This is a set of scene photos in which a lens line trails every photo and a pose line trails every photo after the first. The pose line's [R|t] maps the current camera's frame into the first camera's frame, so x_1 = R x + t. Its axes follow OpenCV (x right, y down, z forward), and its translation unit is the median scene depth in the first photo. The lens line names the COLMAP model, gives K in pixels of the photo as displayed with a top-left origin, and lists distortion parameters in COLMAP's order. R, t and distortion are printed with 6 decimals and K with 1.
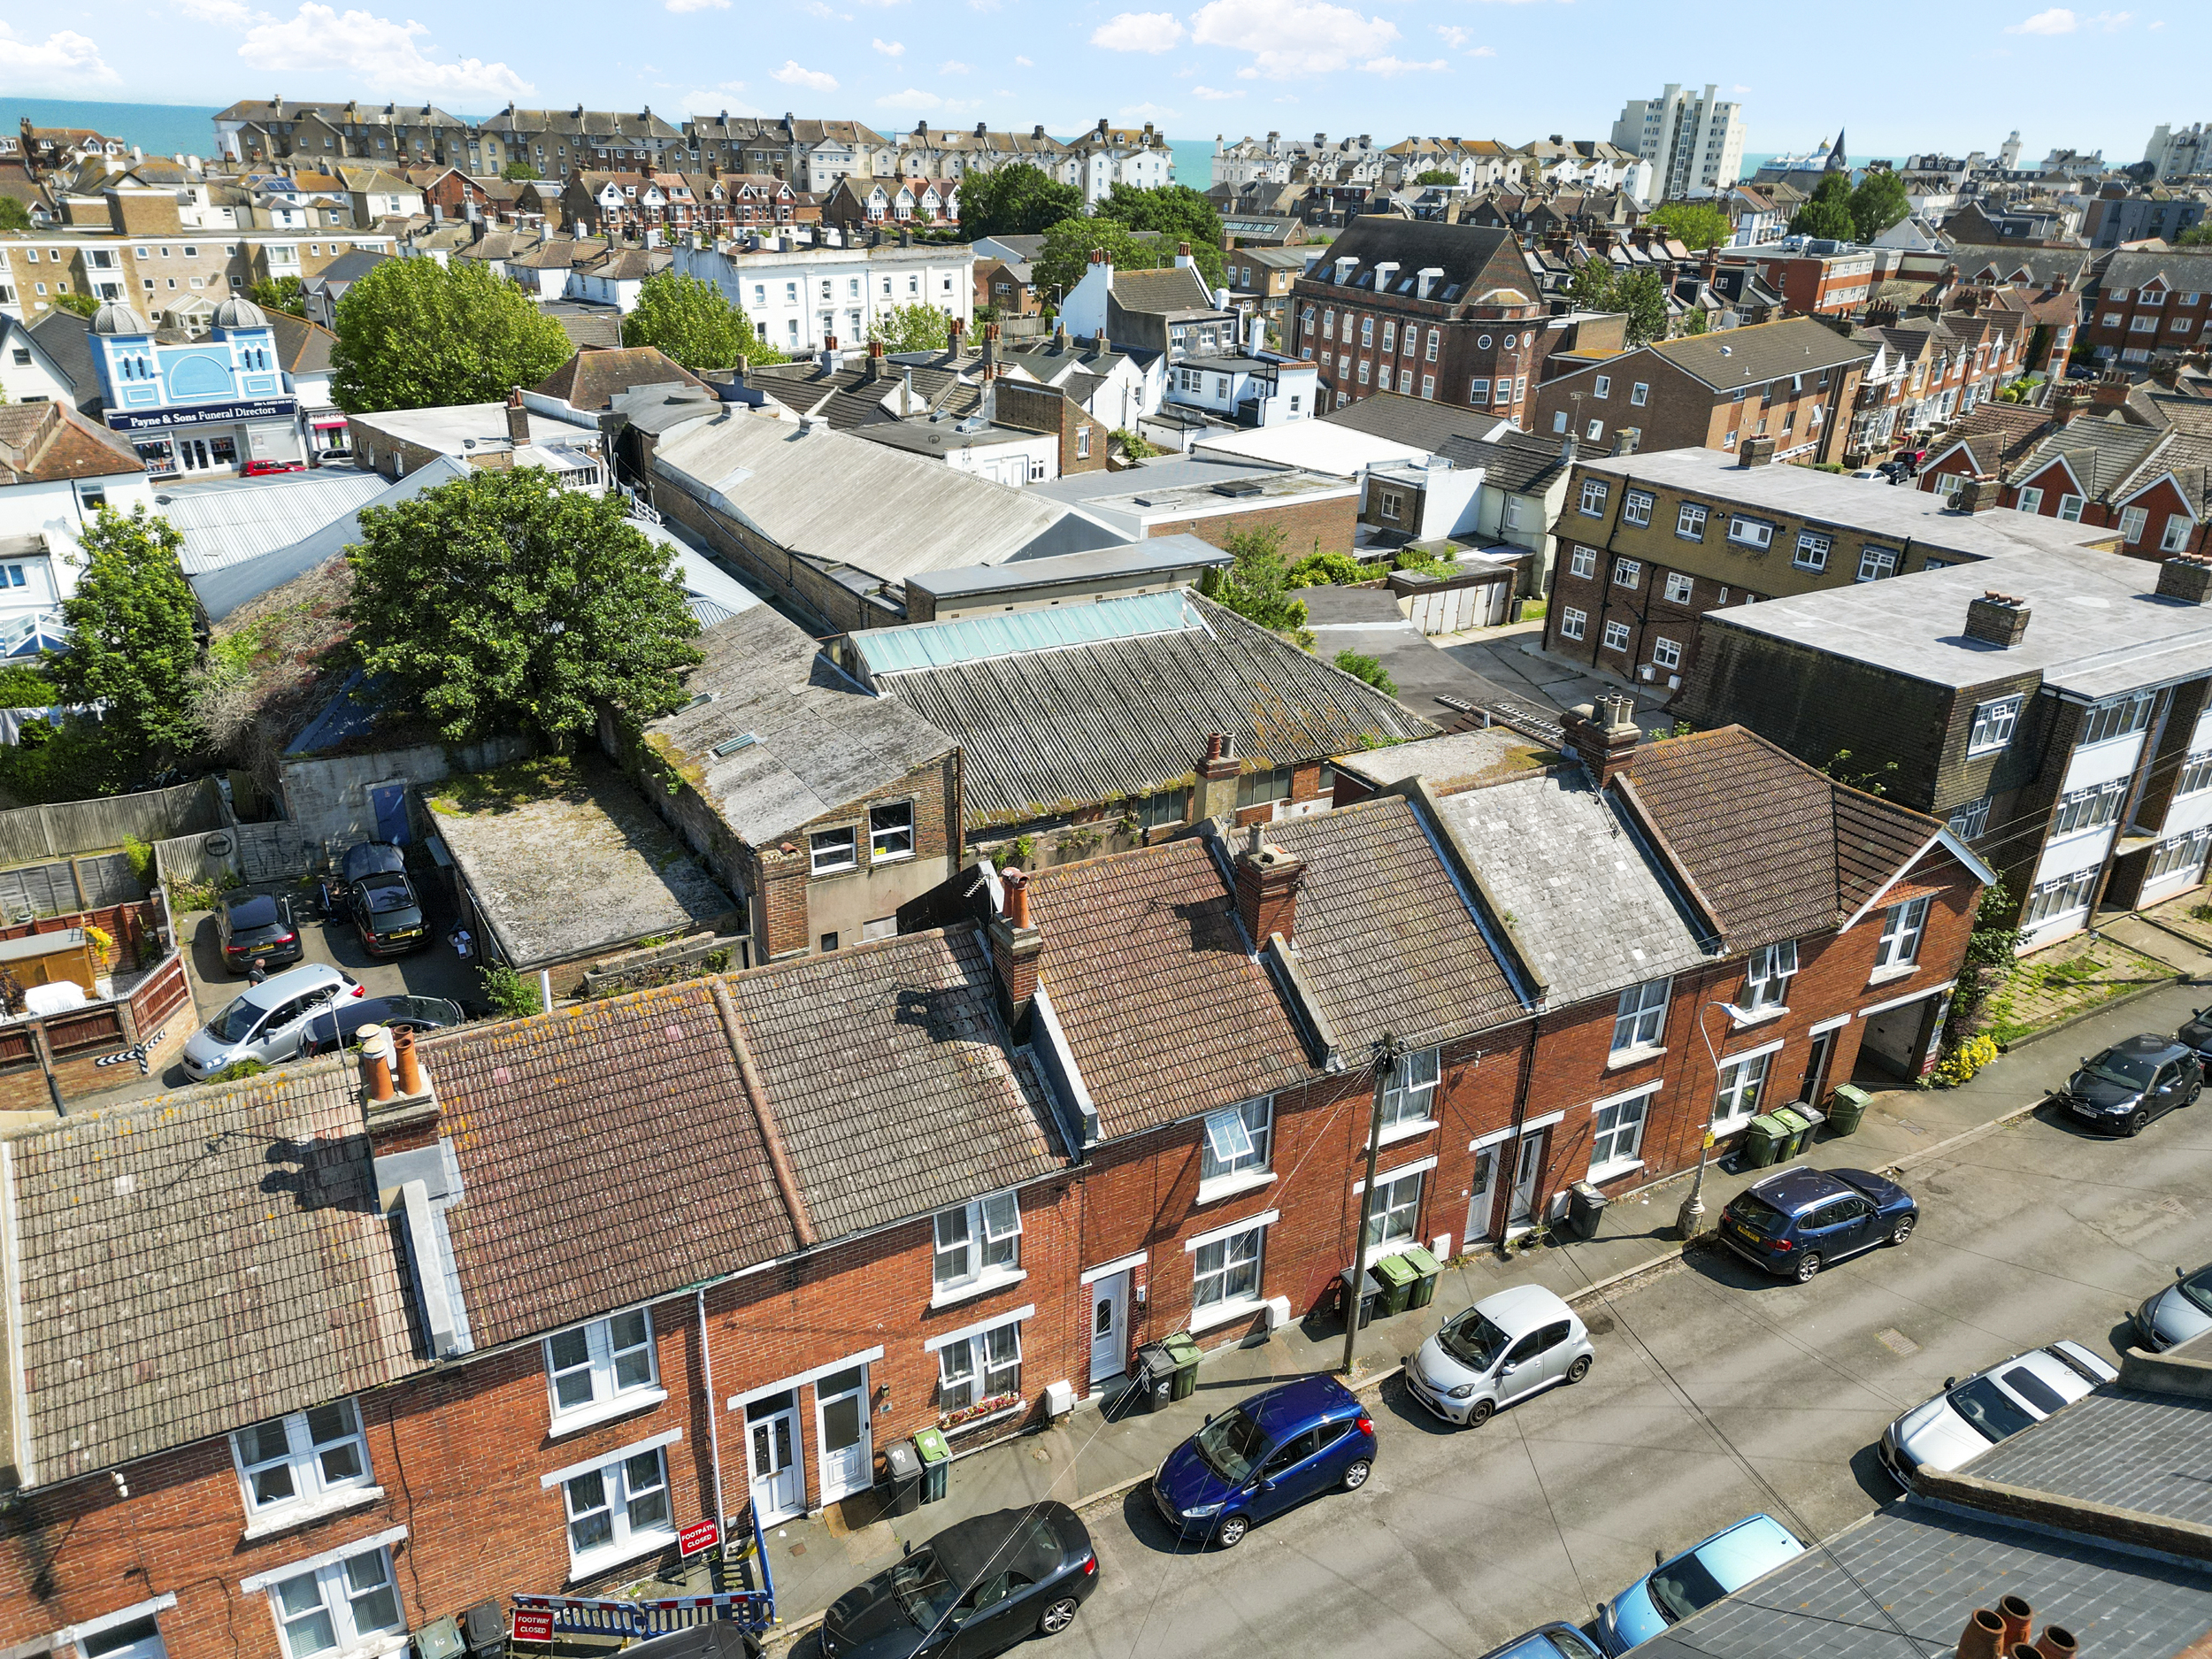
lens RADIAL K [[1547.4, 0, 1106.0], [0, 1547.4, 829.5], [0, 0, 1]] dist [0.068888, -0.061024]
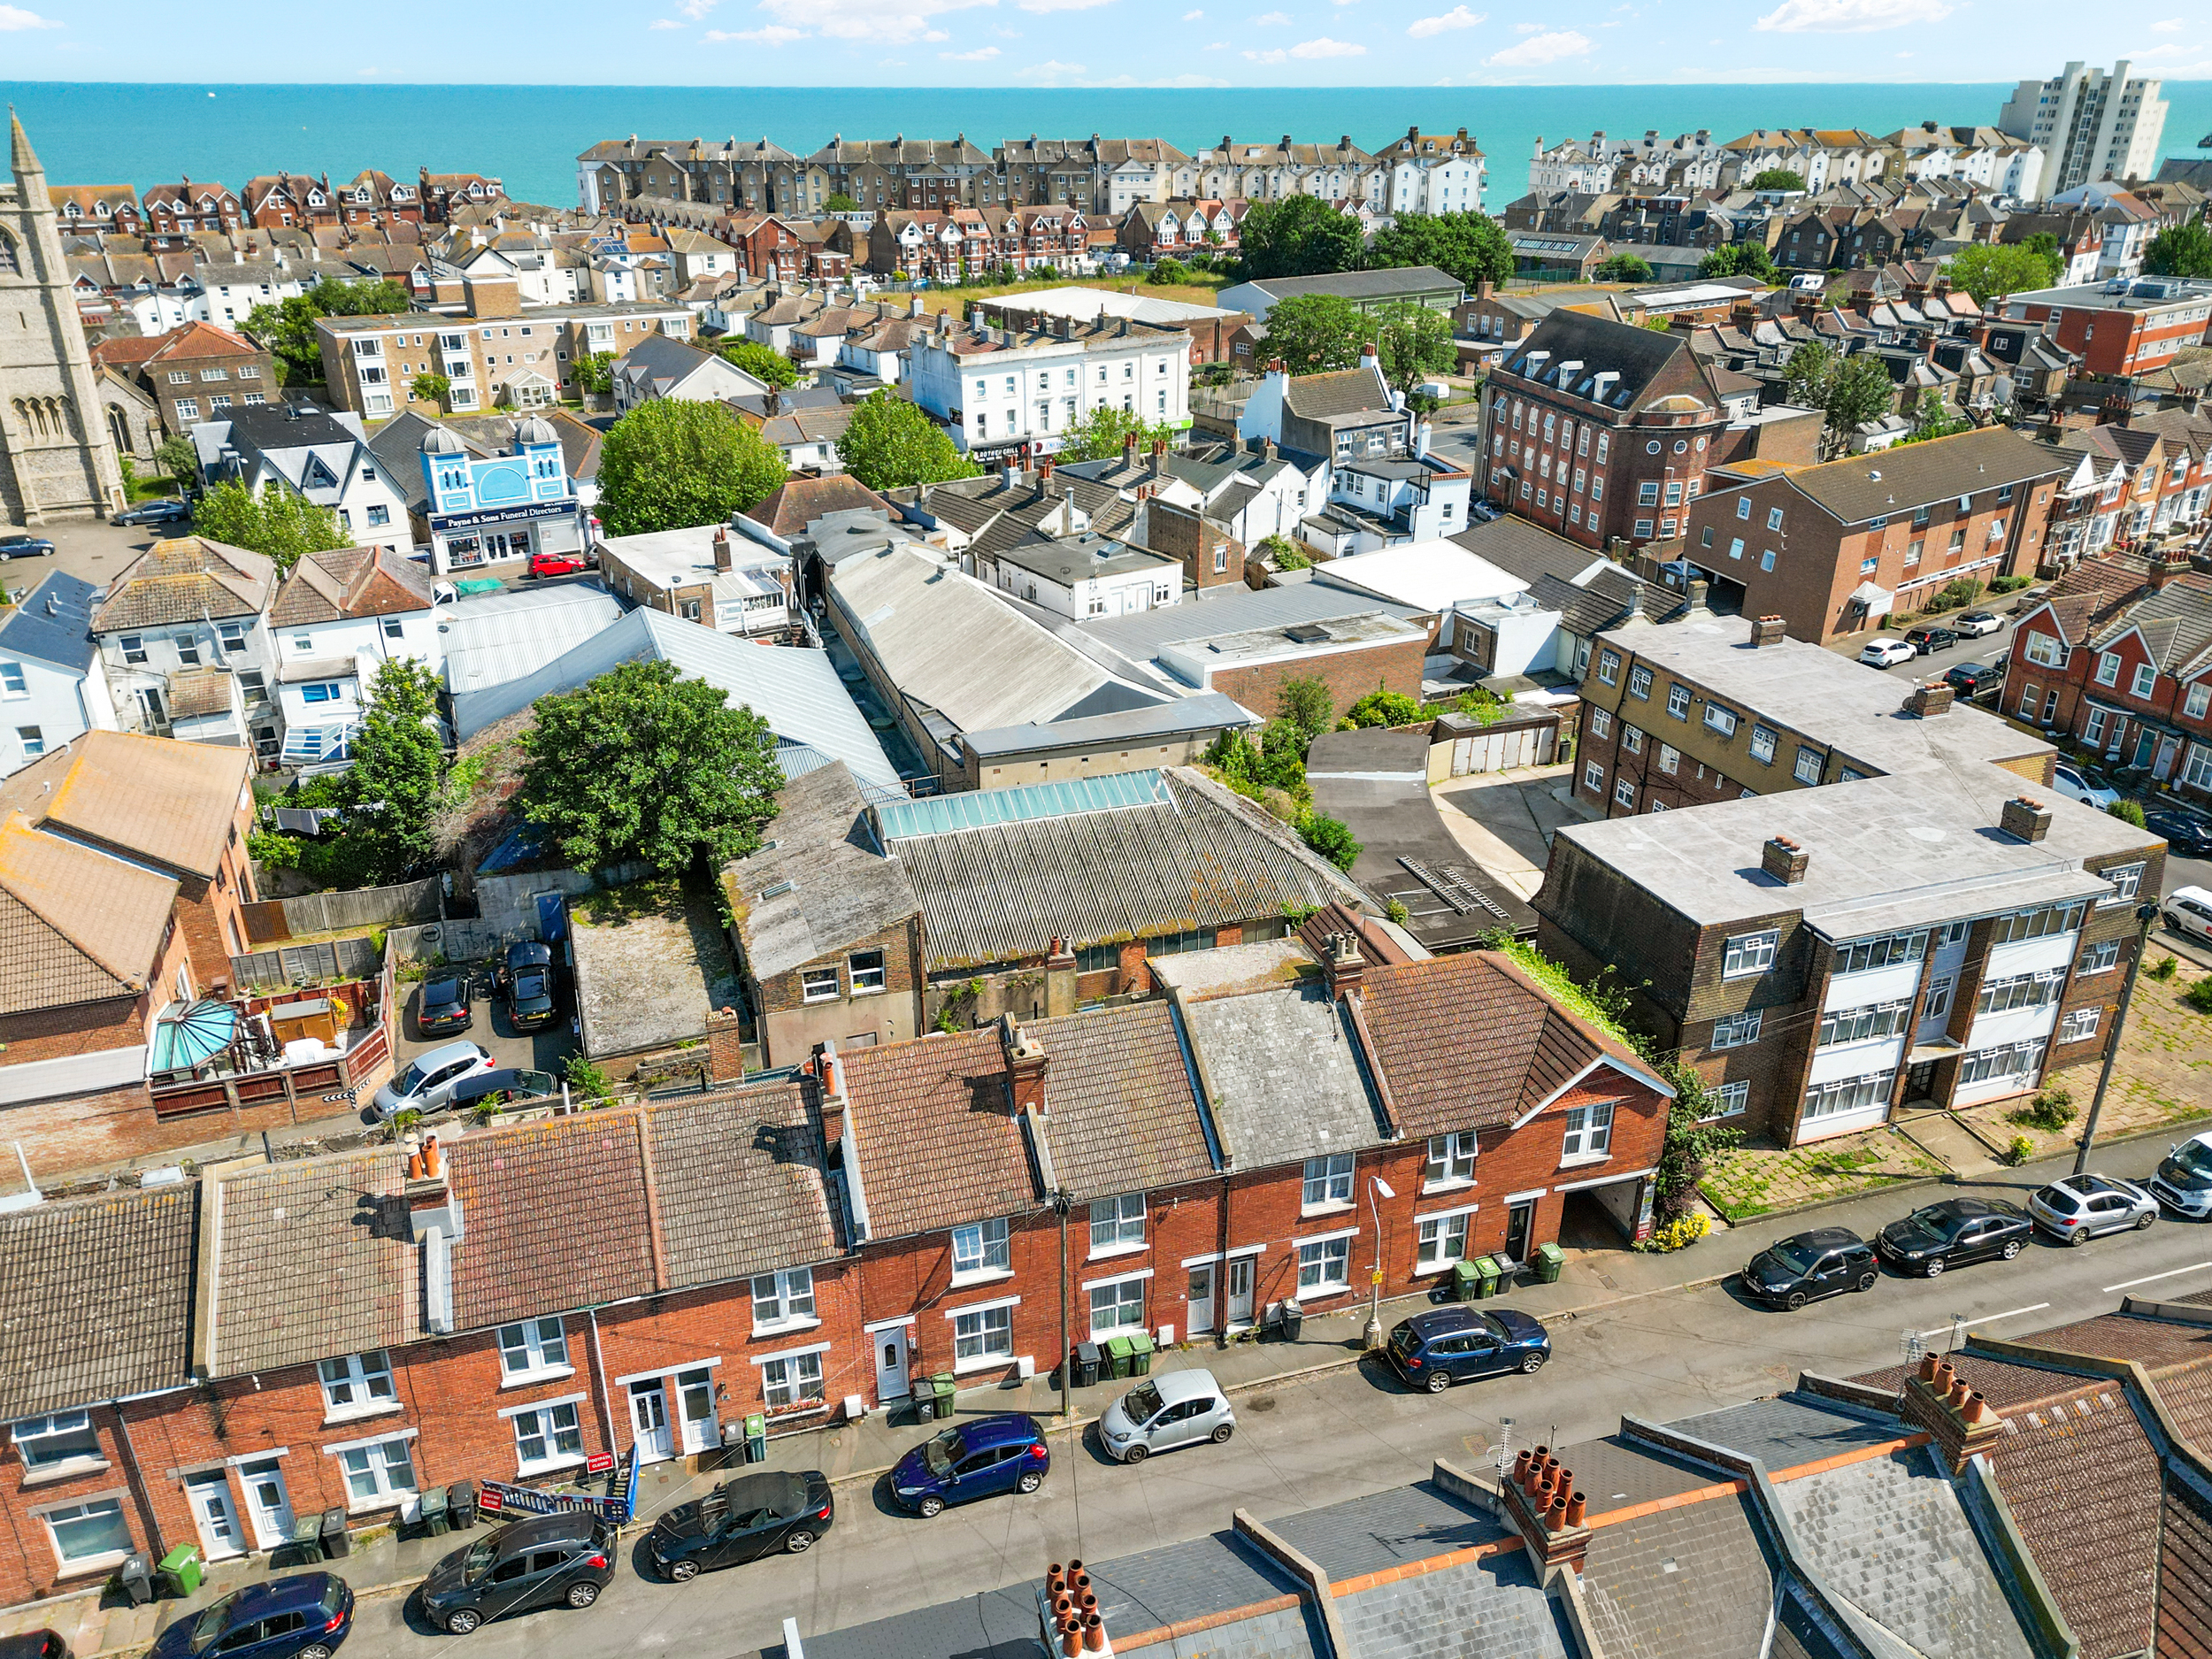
lens RADIAL K [[1625.3, 0, 1106.0], [0, 1625.3, 829.5], [0, 0, 1]] dist [0.070903, -0.058284]
pose [[0.978335, 0.060827, -0.197892, 0.316533], [-0.059742, 0.998148, 0.011453, -0.142493], [0.198222, 0.000617, 0.980157, -0.319222]]
